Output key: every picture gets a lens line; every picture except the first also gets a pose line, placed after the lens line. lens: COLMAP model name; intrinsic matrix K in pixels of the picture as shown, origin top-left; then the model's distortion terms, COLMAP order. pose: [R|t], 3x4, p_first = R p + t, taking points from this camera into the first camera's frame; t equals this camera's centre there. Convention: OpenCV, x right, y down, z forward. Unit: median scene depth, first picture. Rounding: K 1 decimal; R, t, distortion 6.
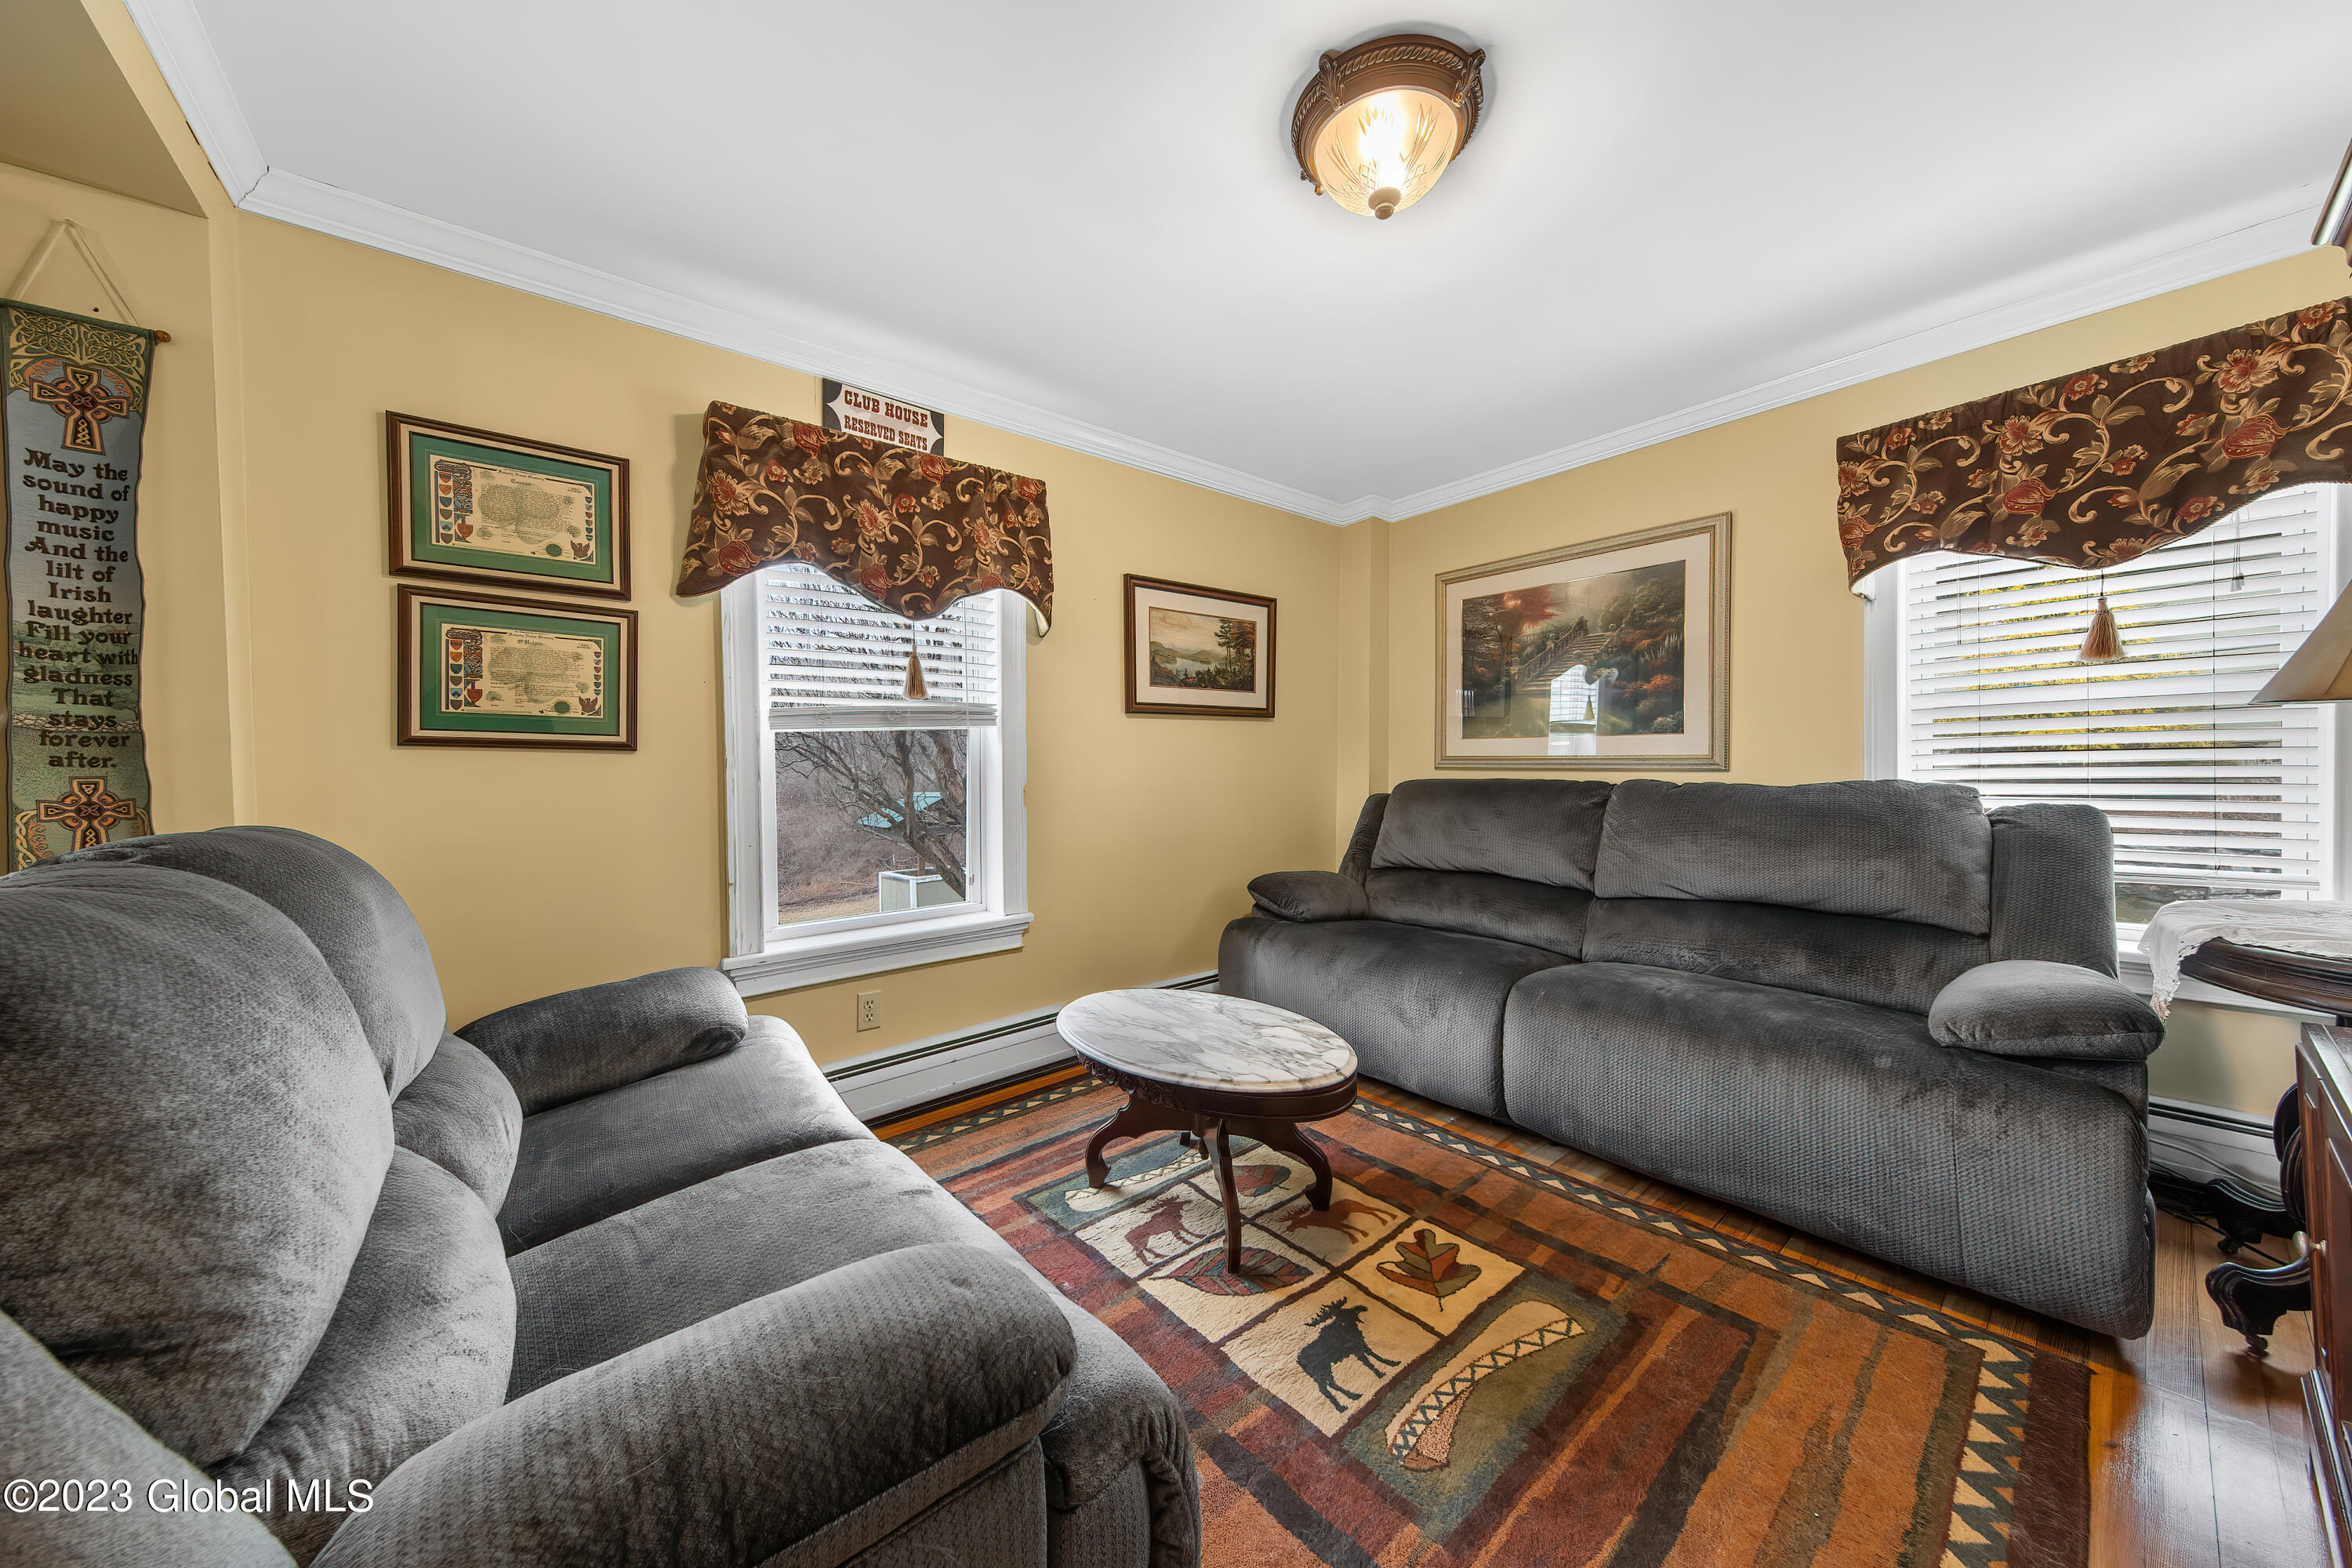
lens RADIAL K [[803.2, 0, 1185.0], [0, 803.2, 774.0], [0, 0, 1]] dist [0.005981, 0.000037]
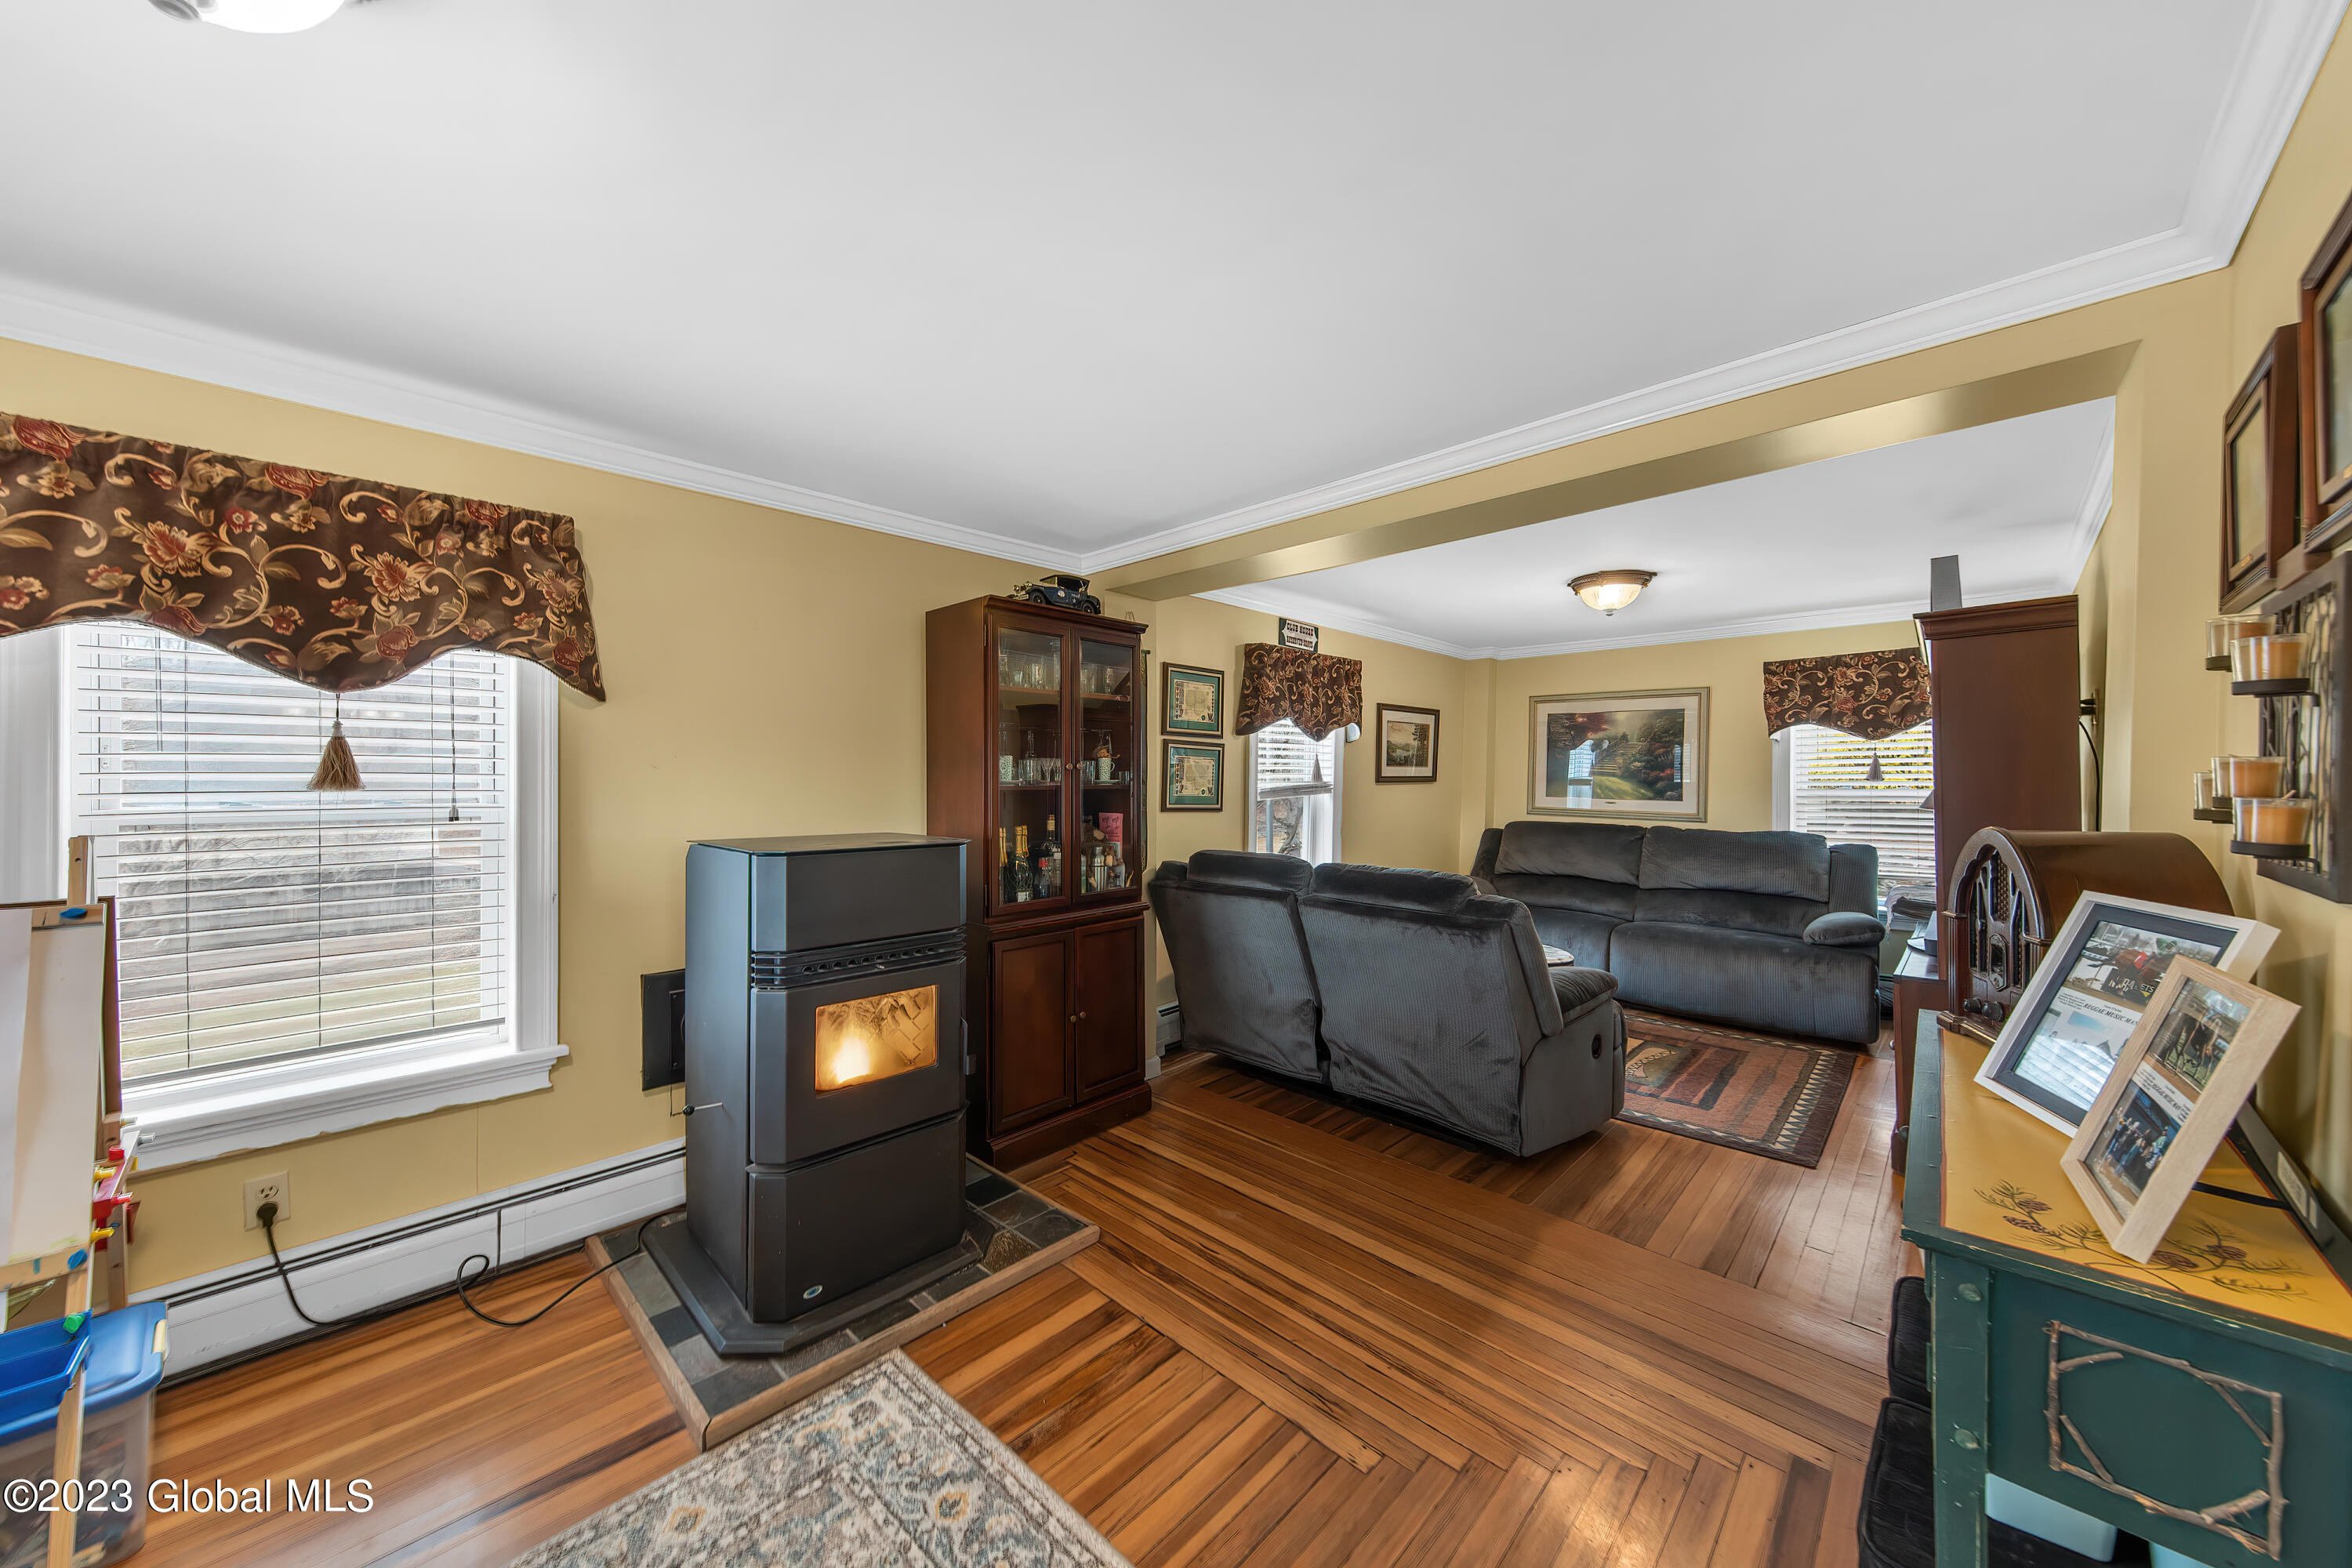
lens RADIAL K [[803.2, 0, 1188.9], [0, 803.2, 777.6], [0, 0, 1]] dist [0.005981, 0.000037]
pose [[0.995509, 0.017495, 0.093040, -0.862243], [-0.016418, 0.999789, -0.012325, -0.079443], [-0.093236, 0.010742, 0.995586, -0.931770]]
